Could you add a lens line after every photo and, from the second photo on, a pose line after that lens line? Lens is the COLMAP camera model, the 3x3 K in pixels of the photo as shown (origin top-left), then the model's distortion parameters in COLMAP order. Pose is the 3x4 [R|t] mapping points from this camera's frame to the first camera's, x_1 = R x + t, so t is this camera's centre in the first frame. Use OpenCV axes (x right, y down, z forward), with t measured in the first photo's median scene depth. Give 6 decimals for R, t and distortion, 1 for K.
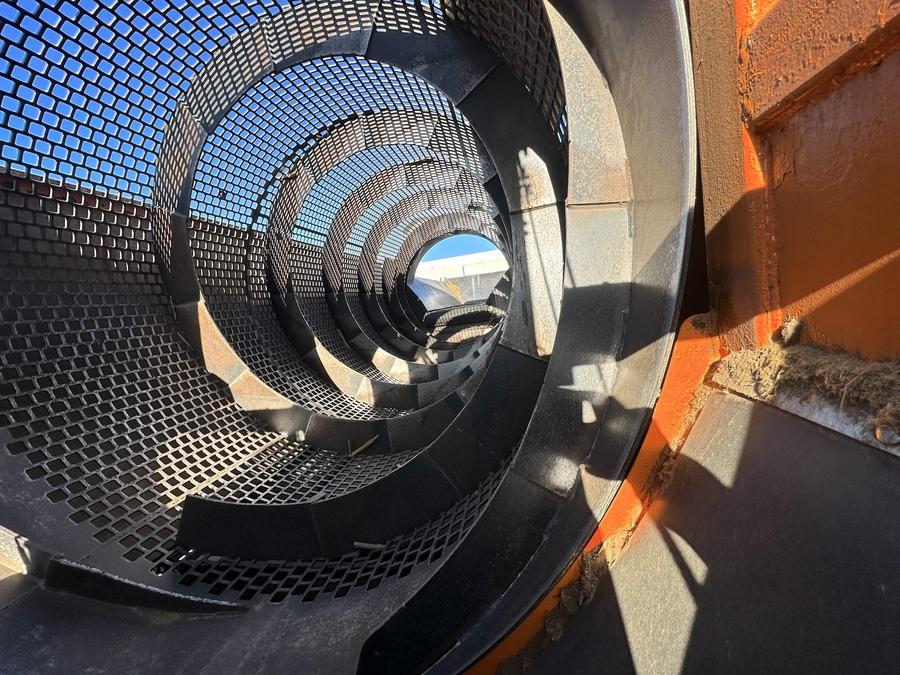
lens RADIAL K [[363.0, 0, 450.0], [0, 363.0, 337.5], [0, 0, 1]] dist [0.000513, 0.000079]
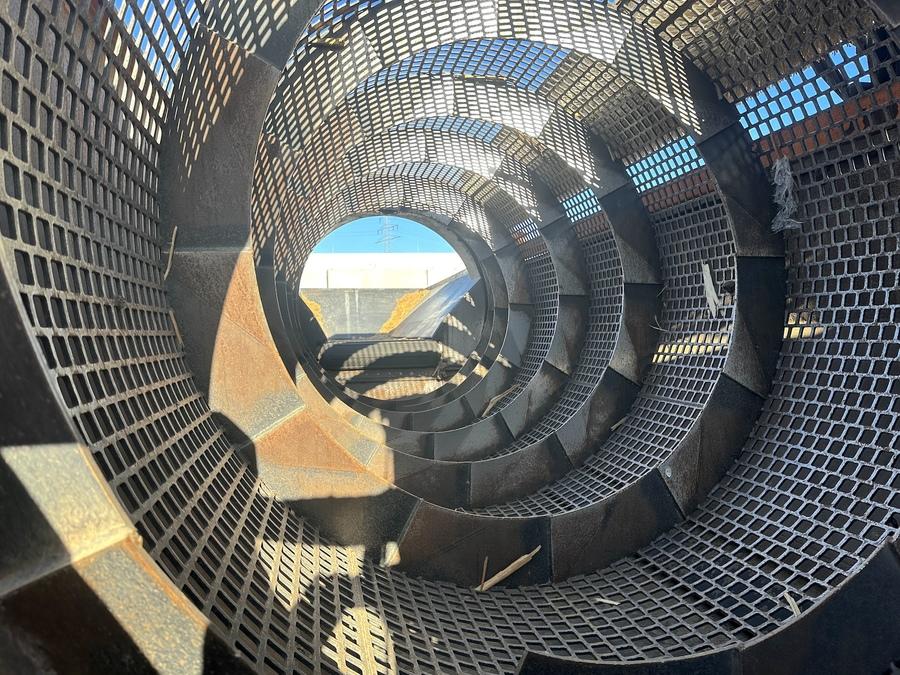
lens RADIAL K [[641.2, 0, 450.0], [0, 641.2, 337.5], [0, 0, 1]] dist [0.071876, 0.000518]
pose [[0.919373, 0.111879, 0.377142, -0.292119], [-0.067121, 0.989261, -0.129839, 0.039456], [-0.387618, 0.094056, 0.917009, 0.060556]]
